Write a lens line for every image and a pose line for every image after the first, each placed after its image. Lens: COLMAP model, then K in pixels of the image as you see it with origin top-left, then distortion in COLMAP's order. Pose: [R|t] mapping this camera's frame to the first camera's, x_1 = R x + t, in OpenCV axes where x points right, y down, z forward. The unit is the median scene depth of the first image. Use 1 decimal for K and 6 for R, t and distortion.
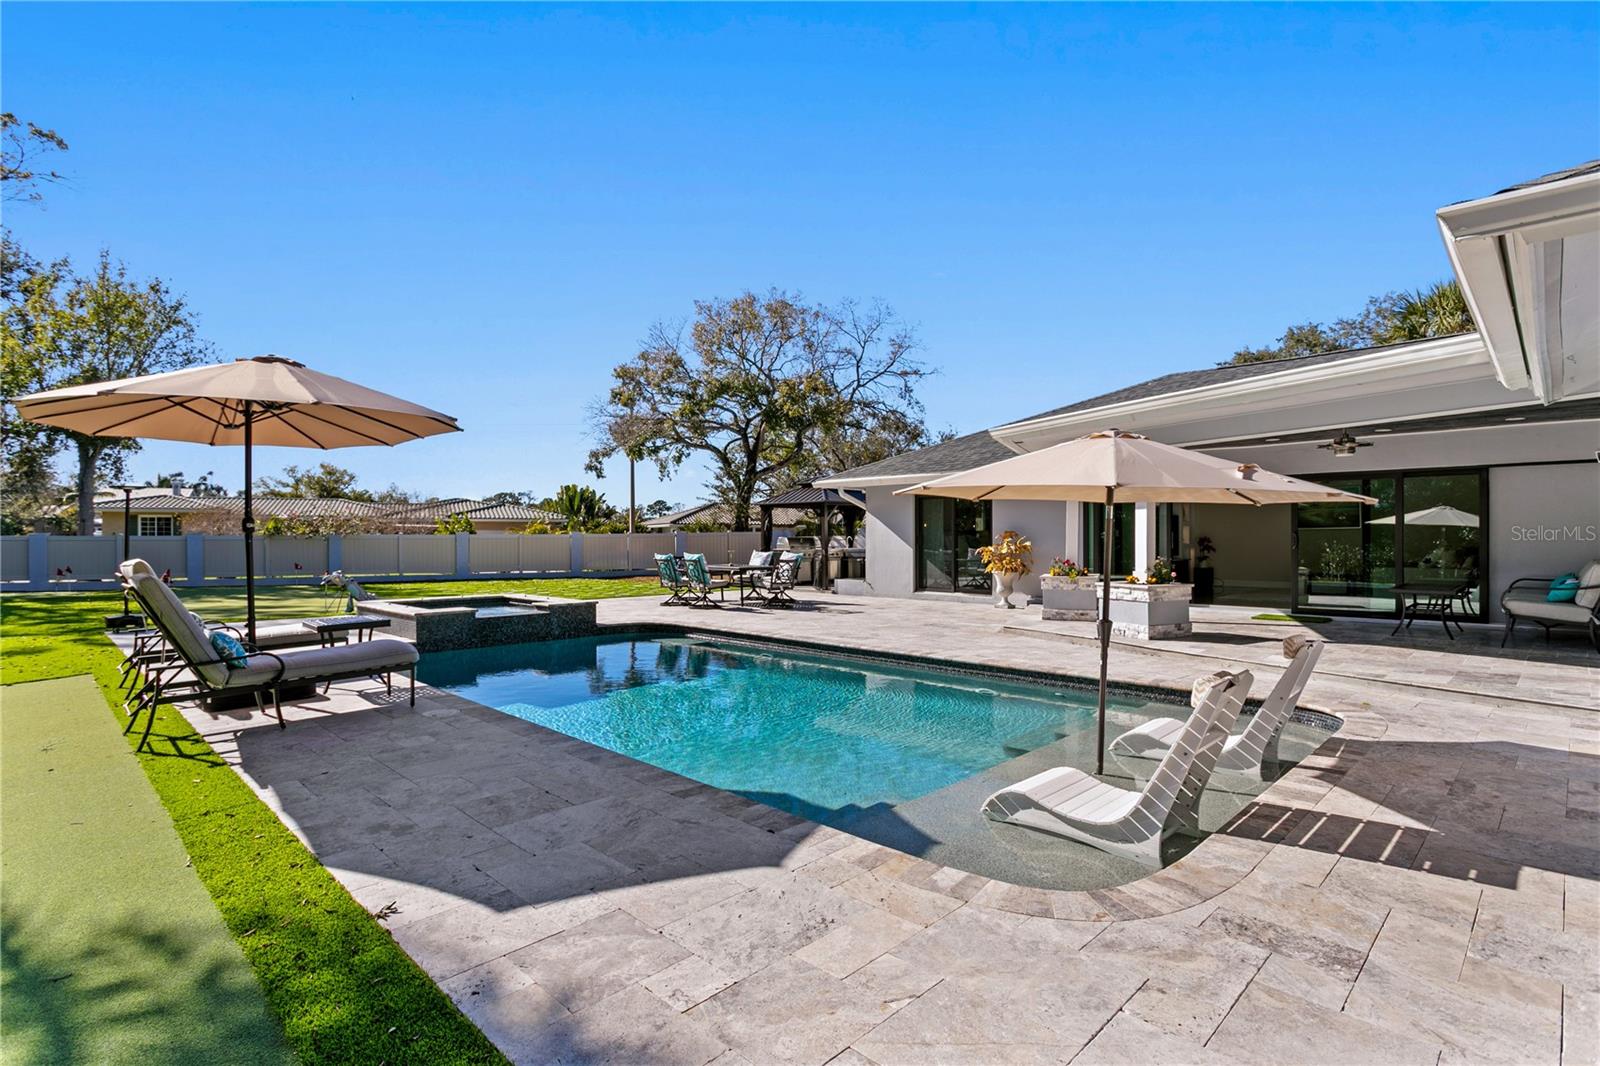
lens RADIAL K [[789.8, 0, 789.4], [0, 789.8, 534.5], [0, 0, 1]] dist [-0.008792, 0.000914]
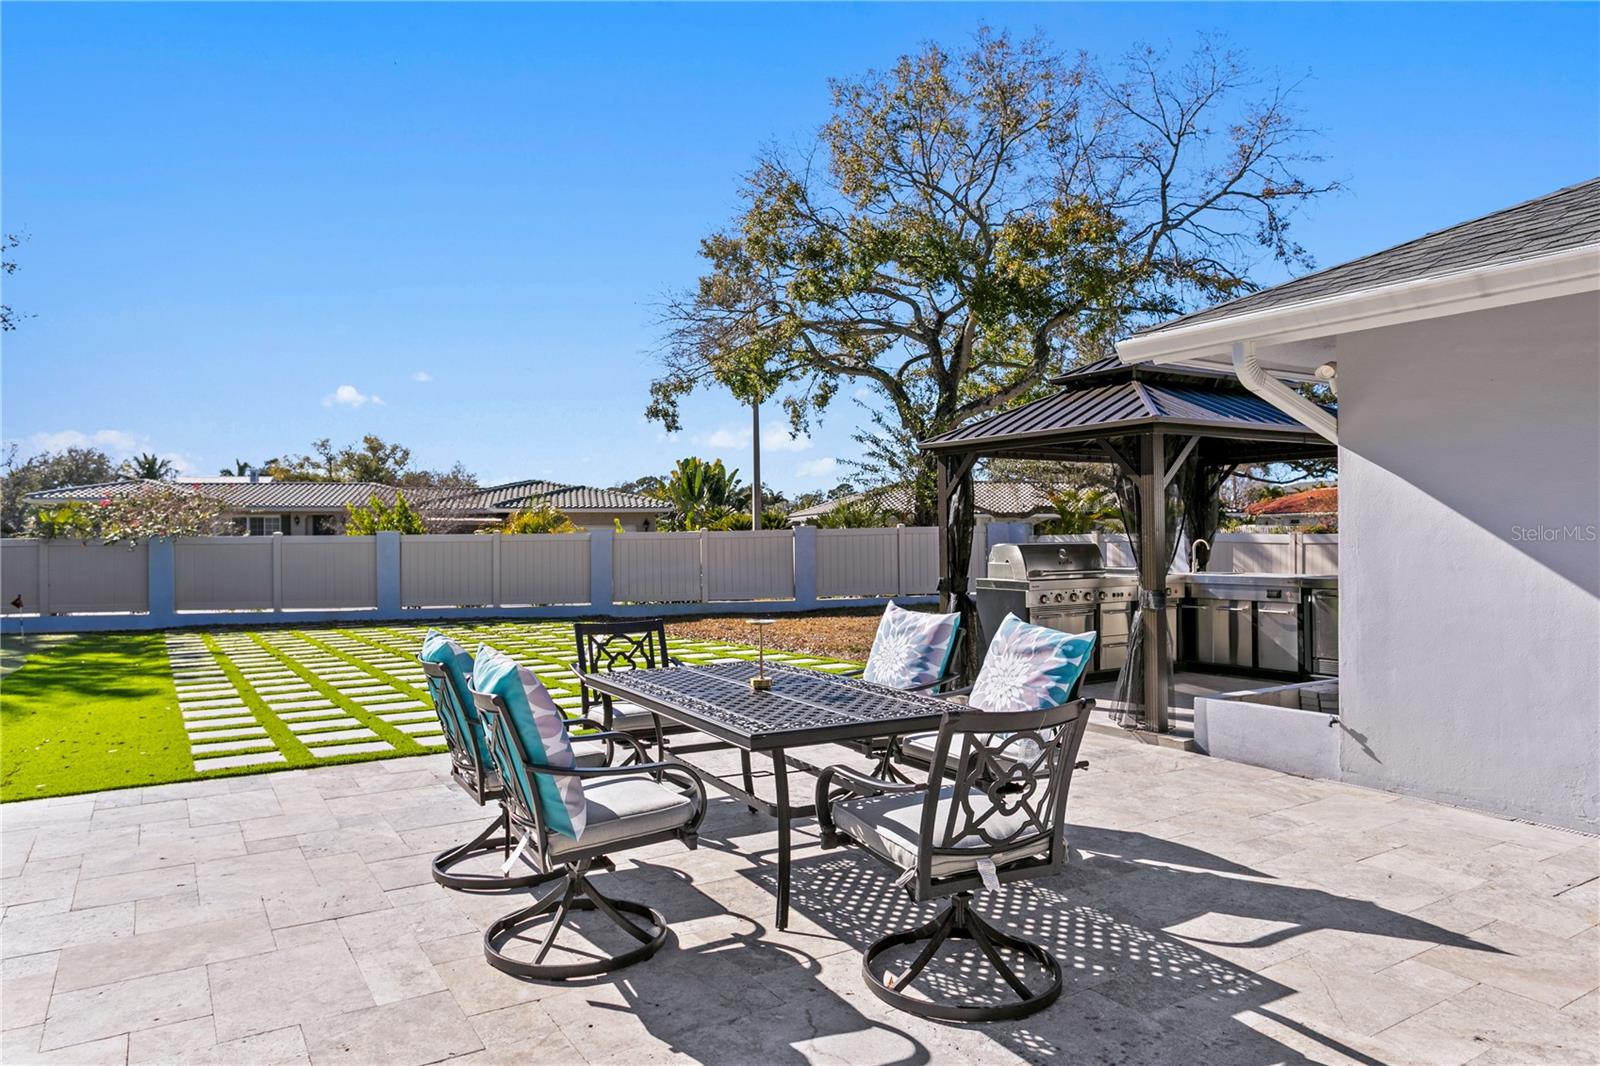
lens RADIAL K [[1018.4, 0, 750.8], [0, 1018.4, 528.7], [0, 0, 1]] dist [-0.039977, 0.000671]
pose [[0.966505, -0.004220, -0.256612, -0.002255], [0.004292, 0.999991, -0.000282, -0.003161], [0.256611, -0.000829, 0.966514, 0.505868]]
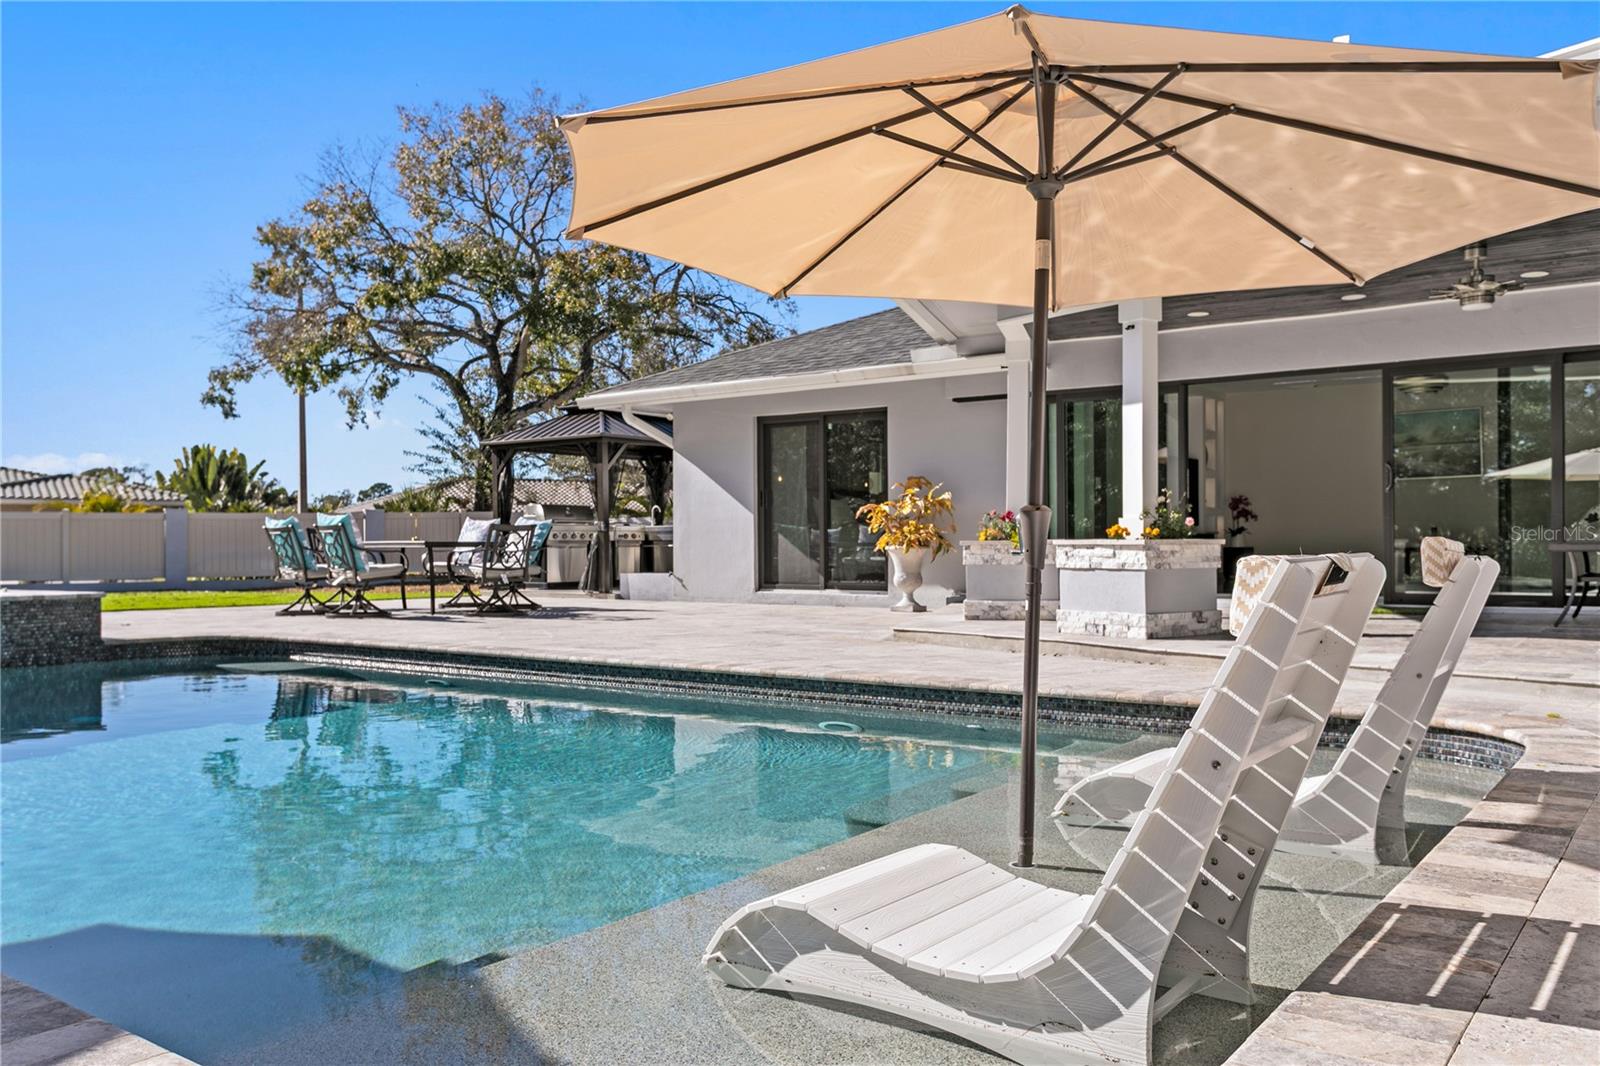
lens RADIAL K [[1267.6, 0, 787.3], [0, 1267.6, 535.2], [0, 0, 1]] dist [0.008152, -0.007637]
pose [[0.989505, -0.002309, 0.144483, 0.036502], [0.003017, 0.999984, -0.004686, 0.027777], [-0.144470, 0.005073, 0.989496, 0.073380]]
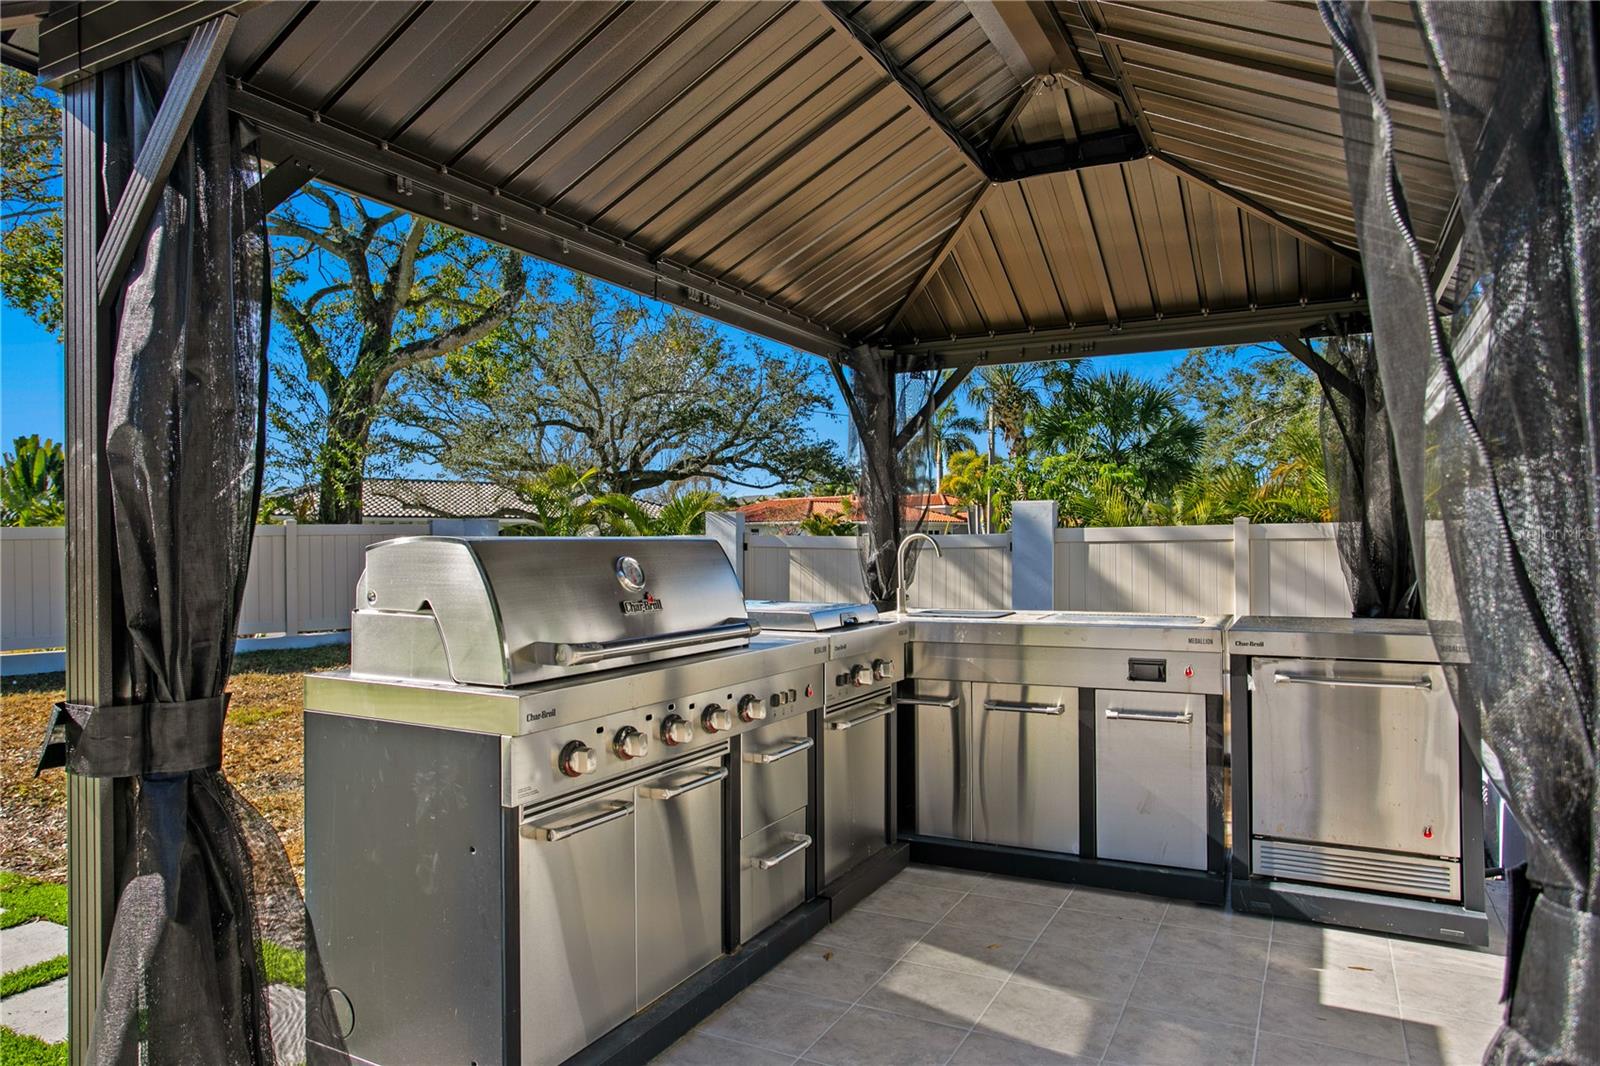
lens RADIAL K [[1031.8, 0, 800.0], [0, 1031.8, 539.3], [0, 0, 1]] dist [-0.044652, -0.000012]
pose [[0.955589, 0.000940, 0.294702, -0.001526], [-0.001432, 0.999998, 0.001454, 0.003076], [-0.294700, -0.001811, 0.955588, 0.803066]]
